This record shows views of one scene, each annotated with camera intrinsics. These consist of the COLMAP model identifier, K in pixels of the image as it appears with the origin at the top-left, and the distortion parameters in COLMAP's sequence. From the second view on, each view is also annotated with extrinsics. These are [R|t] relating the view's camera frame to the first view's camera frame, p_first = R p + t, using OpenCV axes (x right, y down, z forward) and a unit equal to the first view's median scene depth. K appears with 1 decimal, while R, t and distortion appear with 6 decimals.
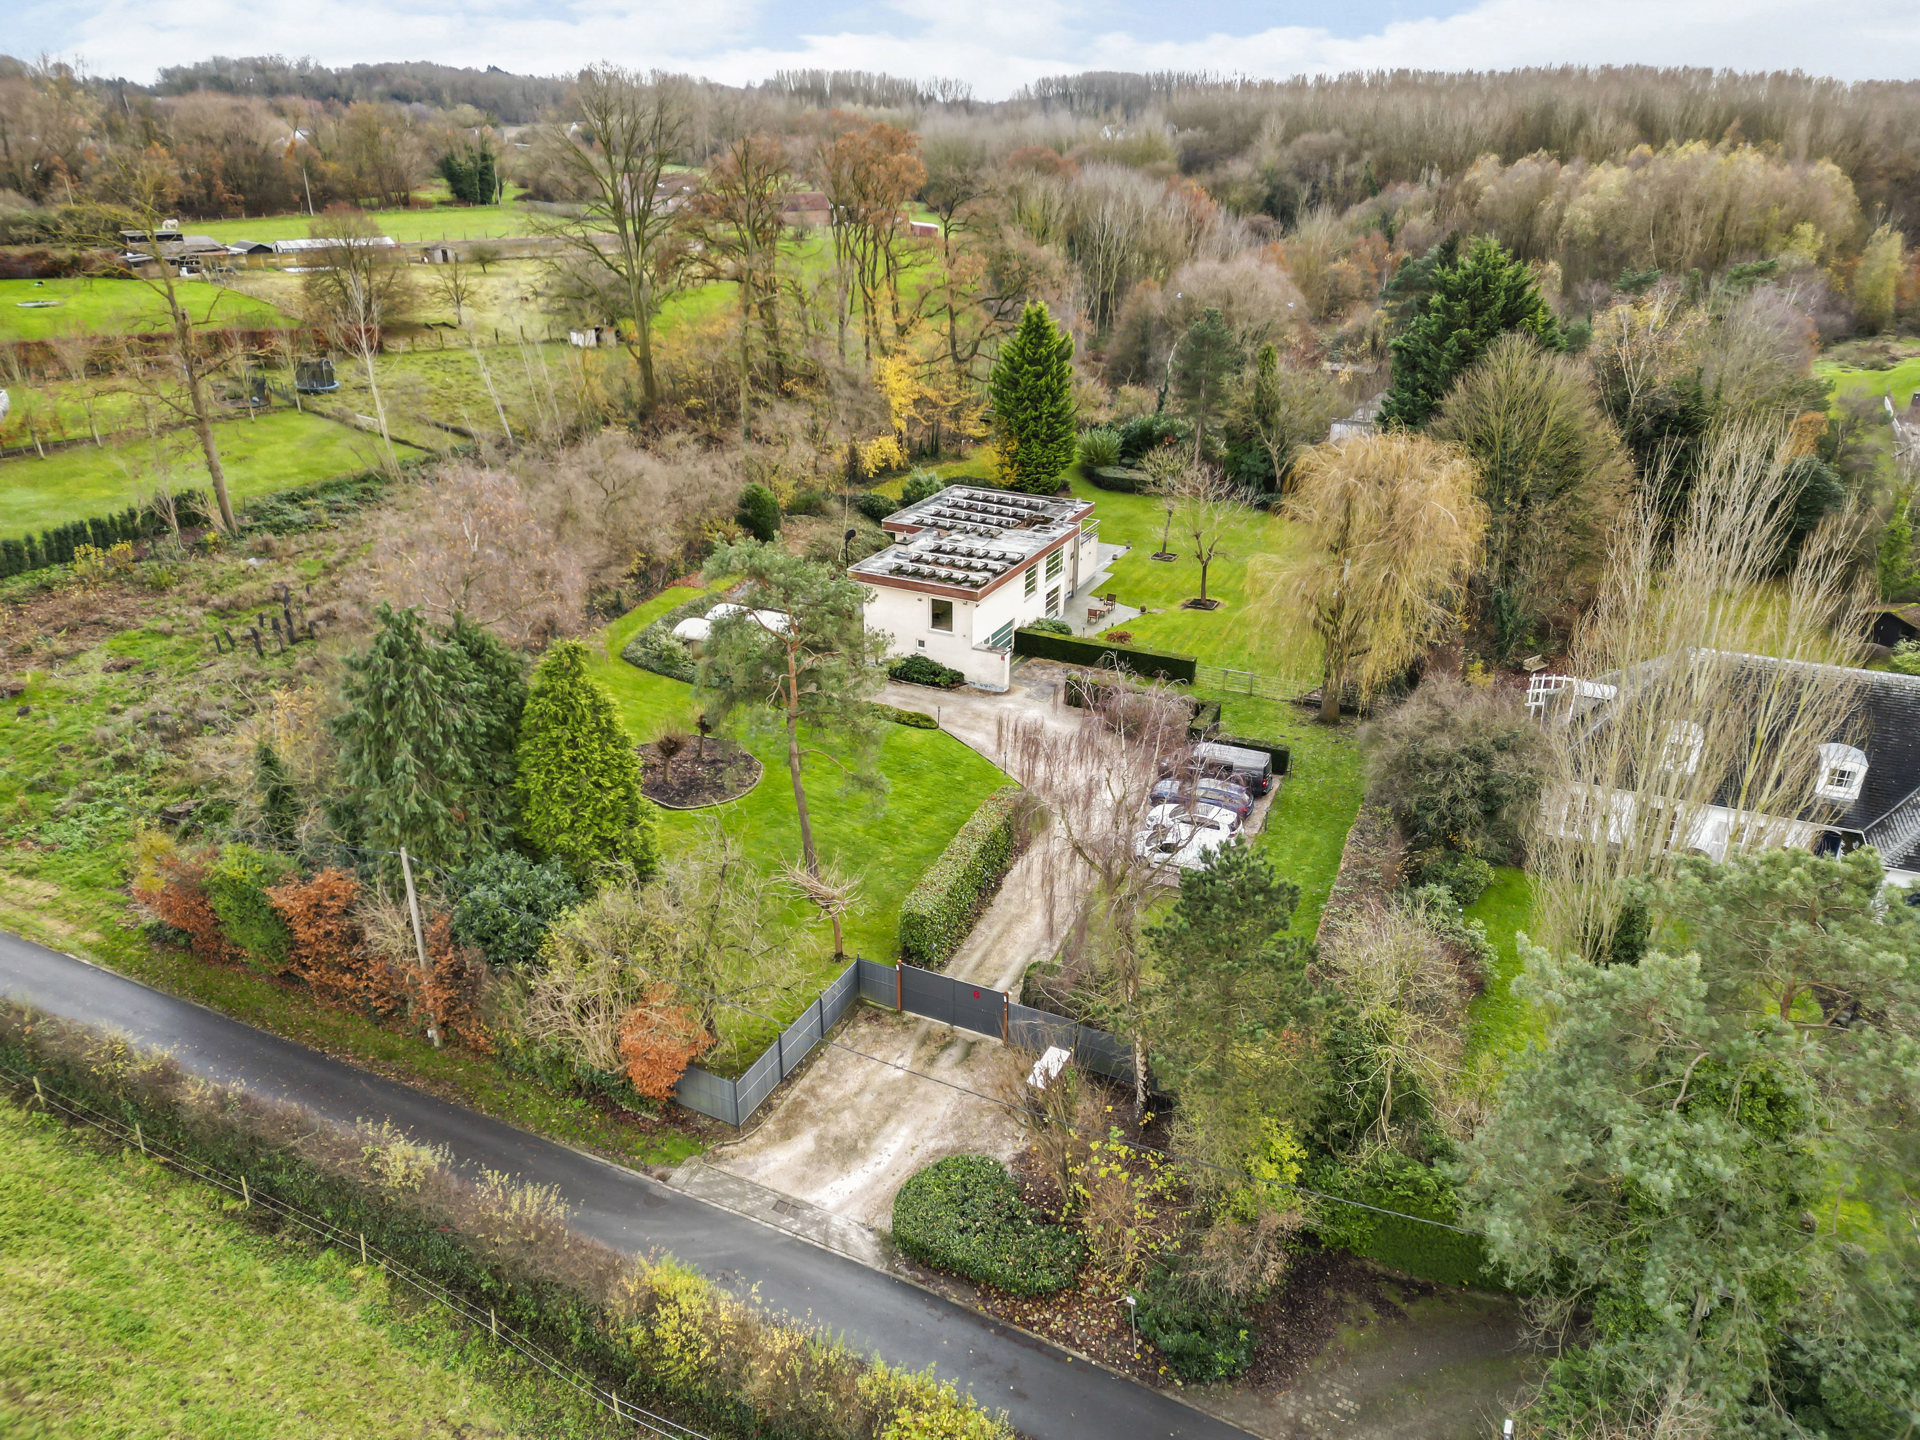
lens RADIAL K [[1353.6, 0, 956.0], [0, 1353.6, 714.9], [0, 0, 1]] dist [0.041484, -0.000720]
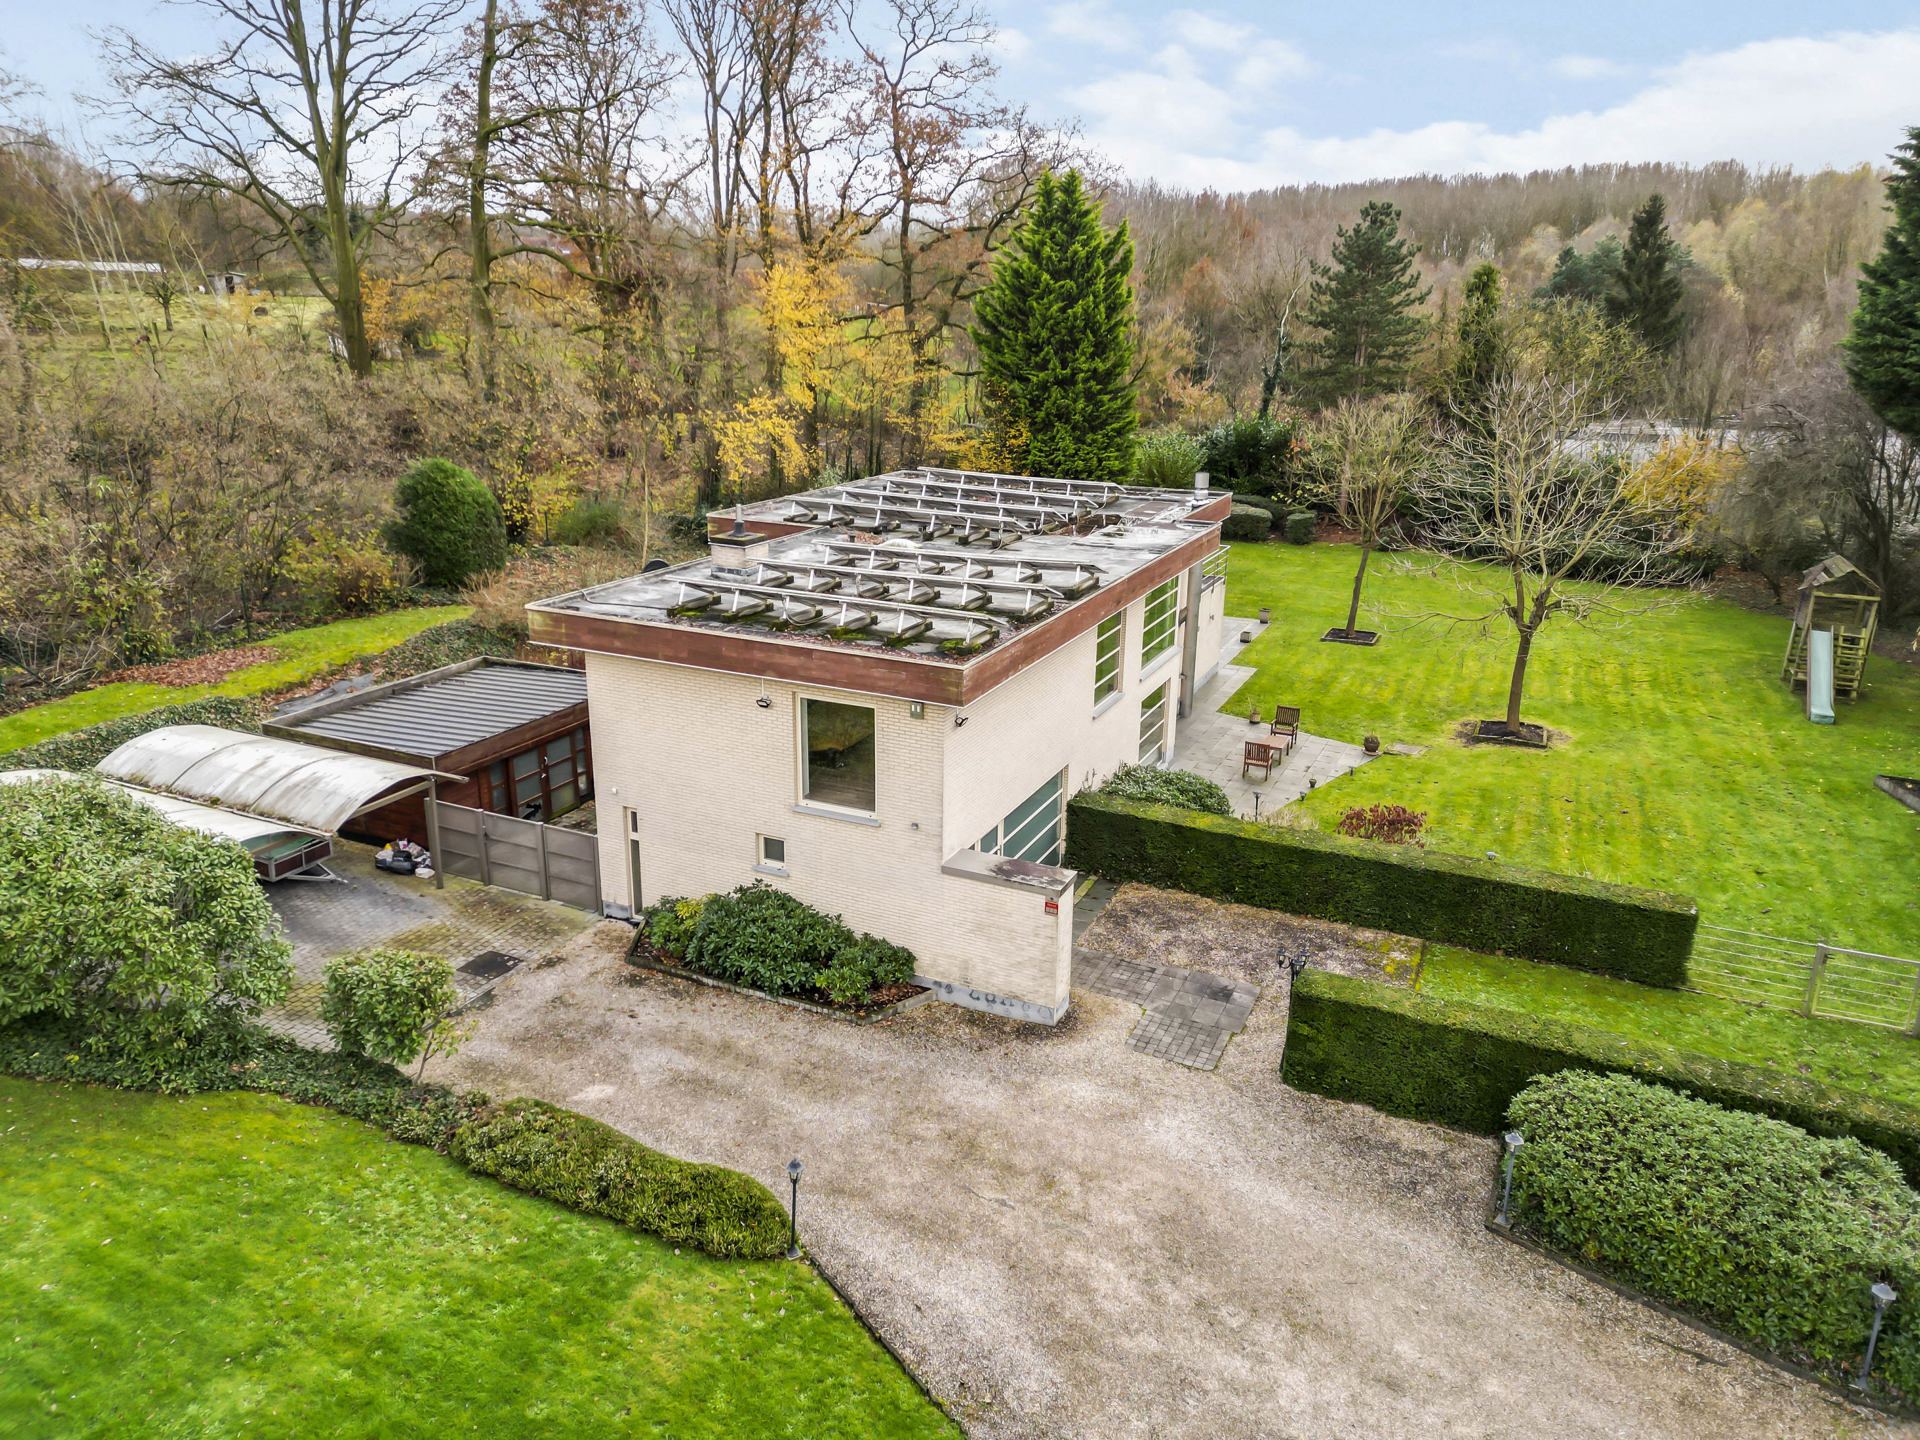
lens RADIAL K [[1353.6, 0, 958.2], [0, 1353.6, 716.9], [0, 0, 1]] dist [0.041484, -0.000720]
pose [[0.999698, 0.000150, 0.024590, 0.007847], [0.002541, 0.994000, -0.109355, -0.047710], [-0.024458, 0.109384, 0.993699, 0.677176]]
